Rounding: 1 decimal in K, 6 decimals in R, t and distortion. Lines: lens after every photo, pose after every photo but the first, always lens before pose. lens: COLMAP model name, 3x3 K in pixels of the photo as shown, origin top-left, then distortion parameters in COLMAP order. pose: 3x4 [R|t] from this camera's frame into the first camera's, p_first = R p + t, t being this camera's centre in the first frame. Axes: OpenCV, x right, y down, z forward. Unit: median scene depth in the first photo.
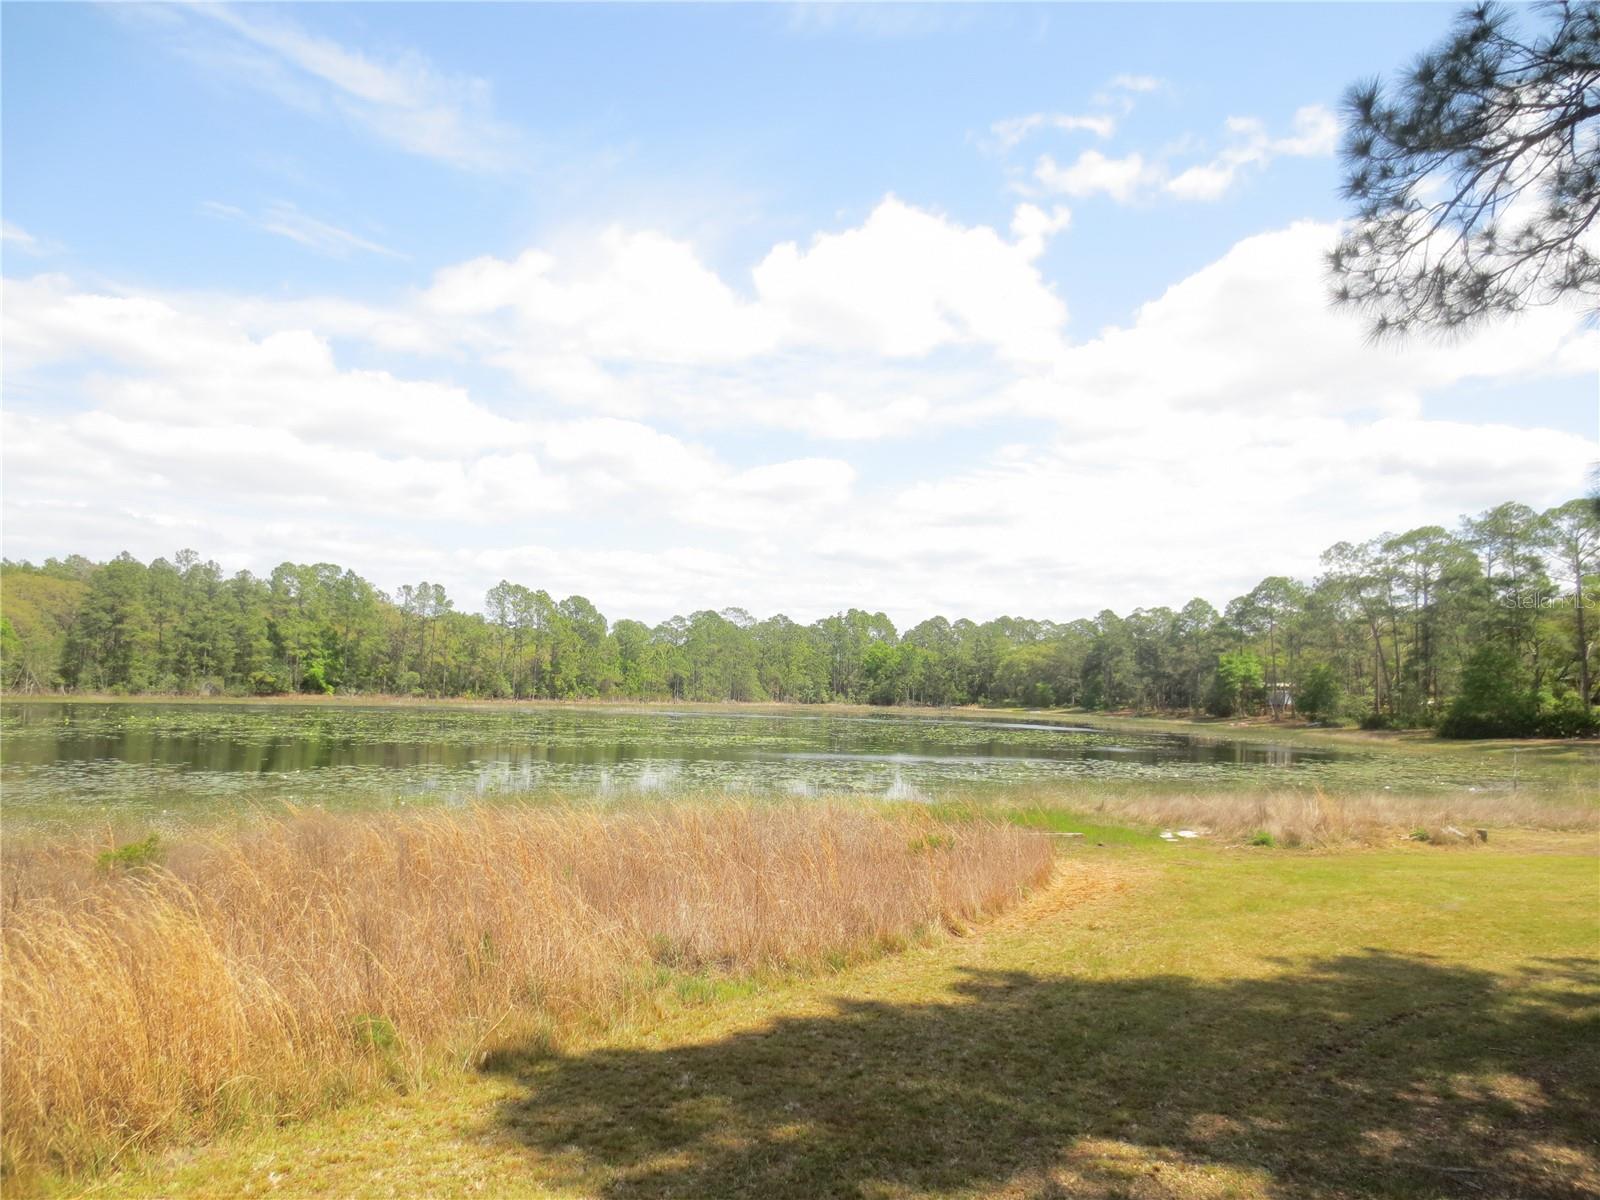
lens RADIAL K [[1161.1, 0, 802.8], [0, 1161.1, 604.7], [0, 0, 1]] dist [-0.001534, 0.010185]
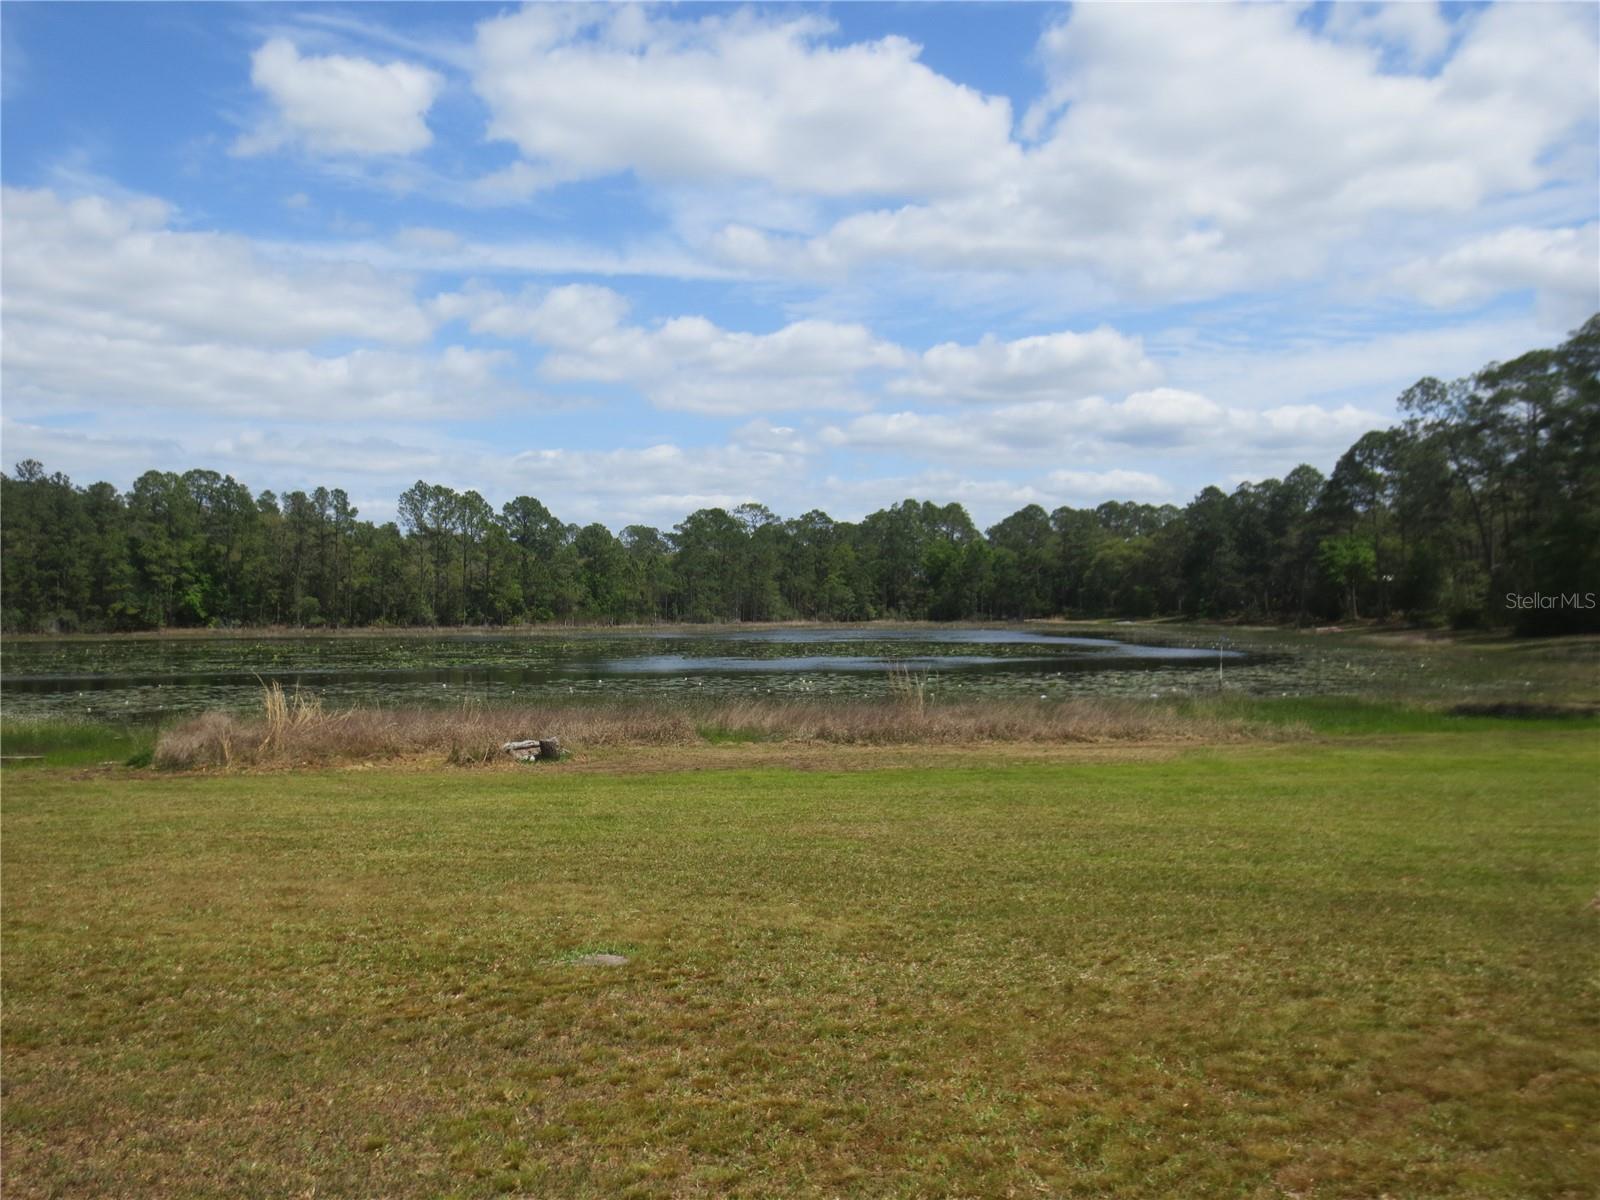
lens RADIAL K [[1444.3, 0, 792.7], [0, 1444.3, 590.9], [0, 0, 1]] dist [-0.009482, 0.000000]
pose [[0.991717, -0.034145, -0.123824, 0.124338], [0.041511, 0.997488, 0.057403, 0.008484], [0.121553, -0.062068, 0.990642, 0.024716]]
